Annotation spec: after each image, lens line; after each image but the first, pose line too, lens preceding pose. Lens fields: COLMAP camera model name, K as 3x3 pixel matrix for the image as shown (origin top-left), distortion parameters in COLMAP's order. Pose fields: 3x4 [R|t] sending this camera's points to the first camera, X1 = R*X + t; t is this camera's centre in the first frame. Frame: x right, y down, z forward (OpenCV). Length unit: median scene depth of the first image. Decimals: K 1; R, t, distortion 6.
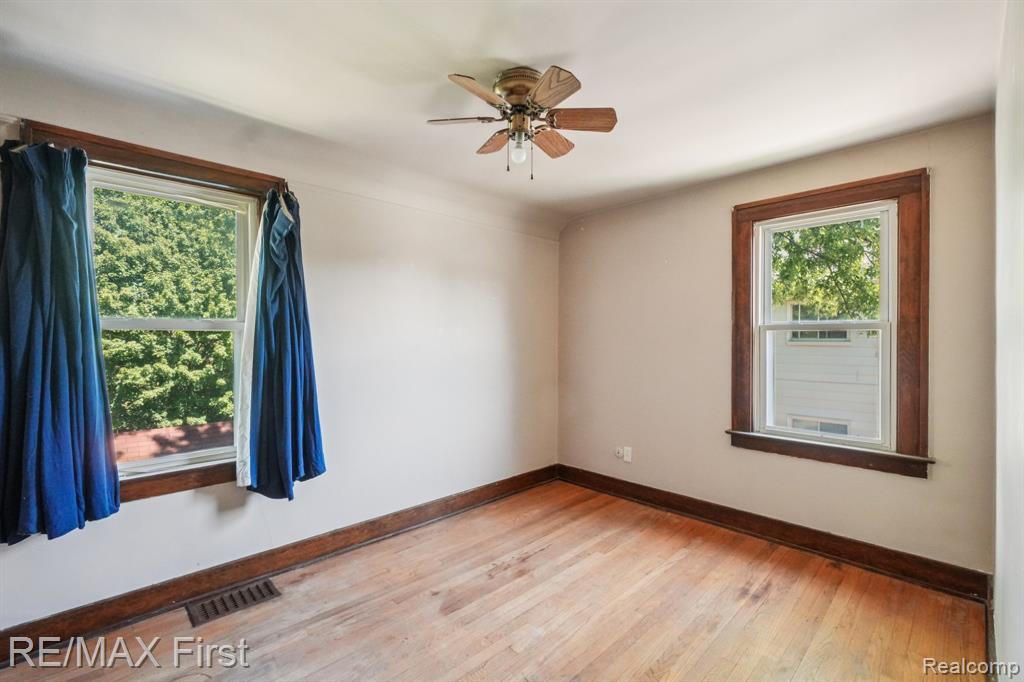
lens RADIAL K [[440.7, 0, 516.5], [0, 440.7, 338.6], [0, 0, 1]] dist [-0.007327, 0.000513]
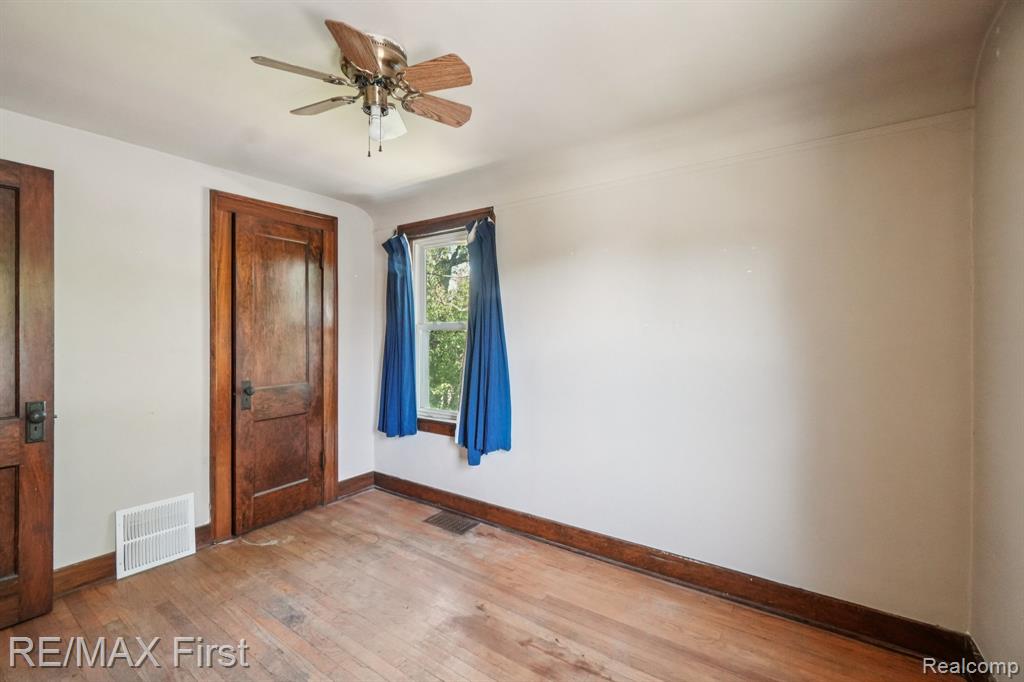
lens RADIAL K [[438.0, 0, 510.7], [0, 438.0, 331.9], [0, 0, 1]] dist [-0.002599, -0.000123]
pose [[0.199303, -0.006085, -0.979919, 0.669885], [-0.006219, 0.999953, -0.007474, -0.001016], [0.979918, 0.007583, 0.199256, 0.784356]]
